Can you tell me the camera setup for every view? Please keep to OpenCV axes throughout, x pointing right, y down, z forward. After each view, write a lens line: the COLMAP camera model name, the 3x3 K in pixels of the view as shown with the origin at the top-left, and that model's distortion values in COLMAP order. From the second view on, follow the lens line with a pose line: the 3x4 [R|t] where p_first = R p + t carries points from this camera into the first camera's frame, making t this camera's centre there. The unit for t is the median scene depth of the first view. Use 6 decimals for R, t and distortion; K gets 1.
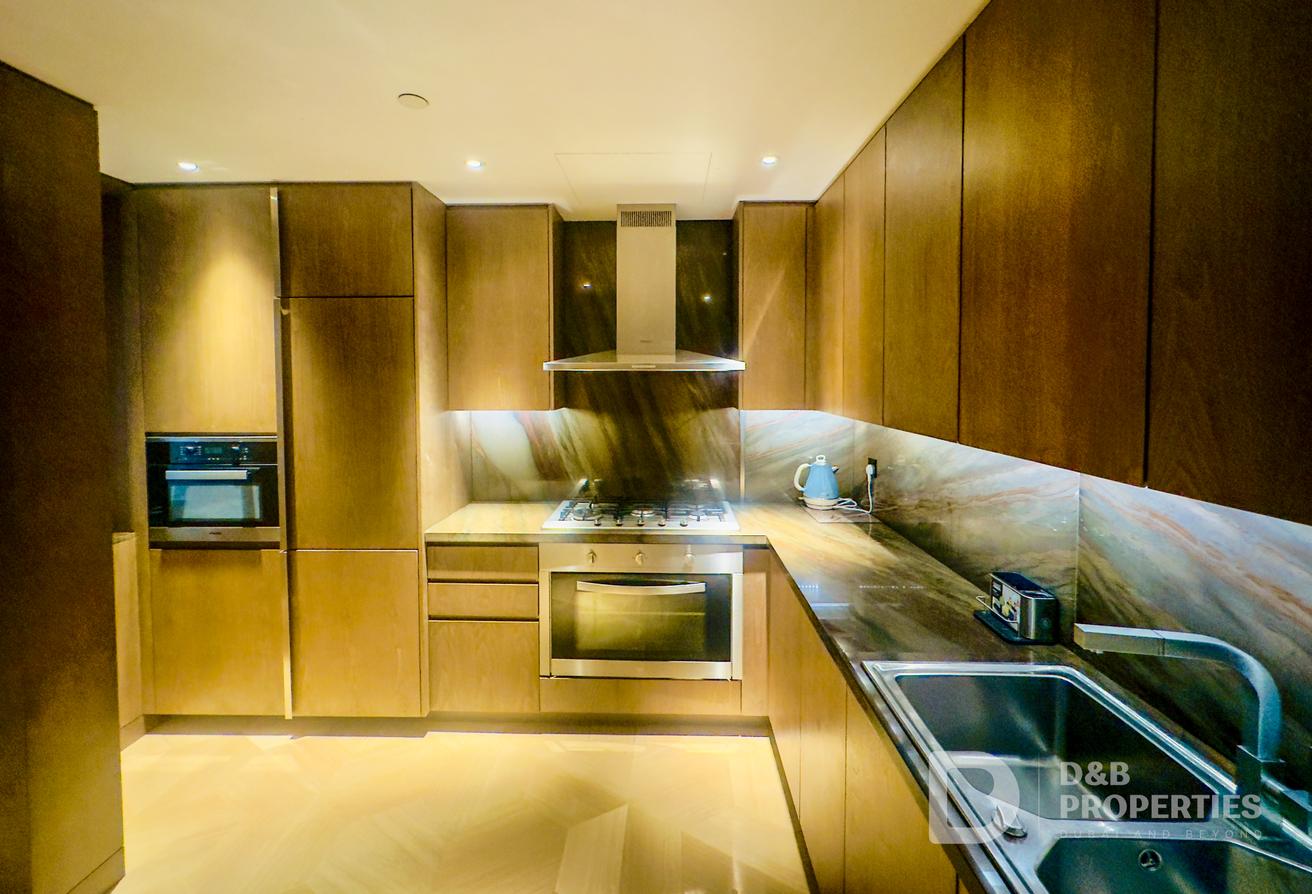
lens RADIAL K [[526.3, 0, 650.1], [0, 526.3, 388.0], [0, 0, 1]] dist [0.002983, 0.000285]
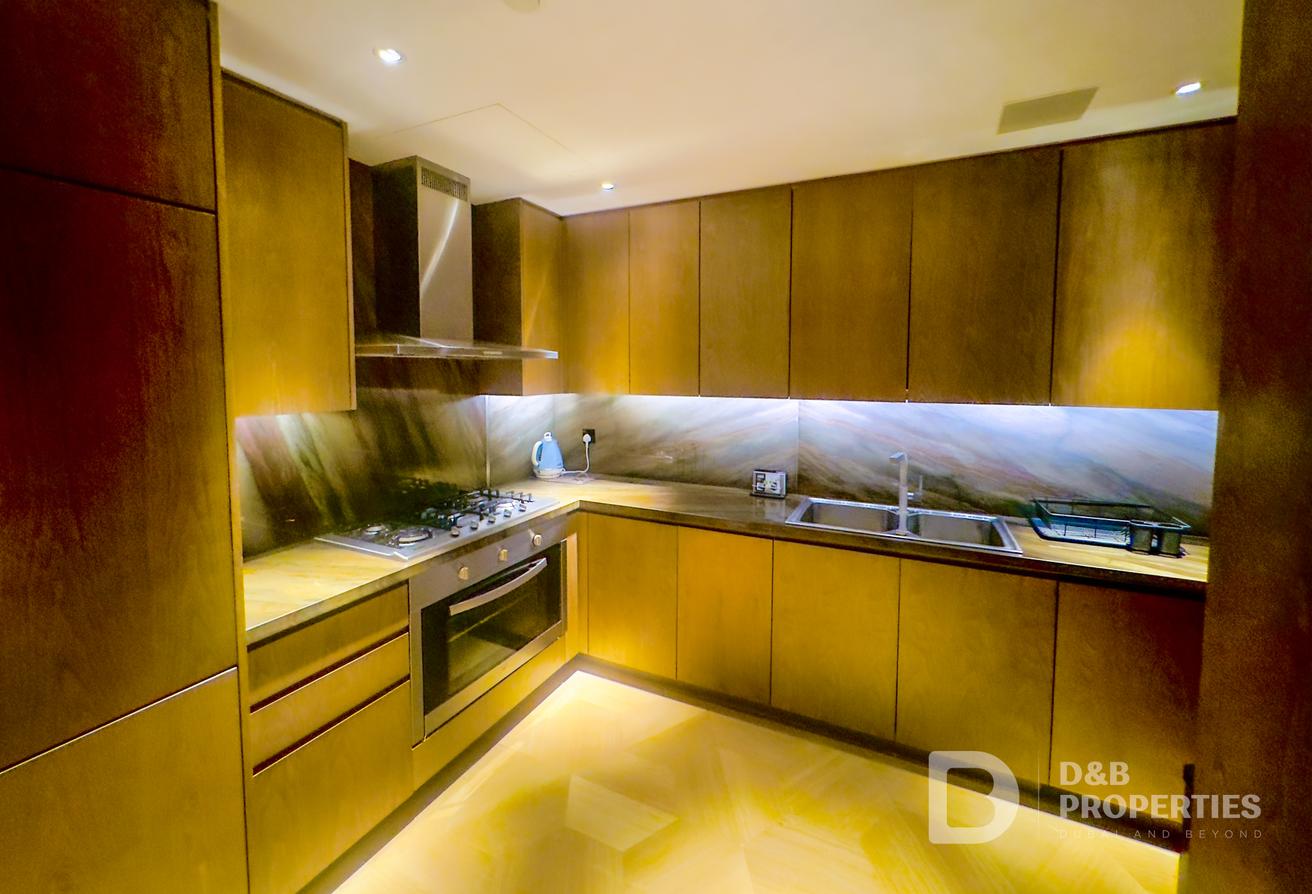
lens RADIAL K [[526.3, 0, 650.1], [0, 526.3, 388.0], [0, 0, 1]] dist [0.002983, 0.000285]
pose [[0.419805, -0.030648, 0.907097, -0.687420], [0.018301, 0.999512, 0.025301, 0.002448], [-0.907430, 0.005979, 0.420161, 0.319140]]
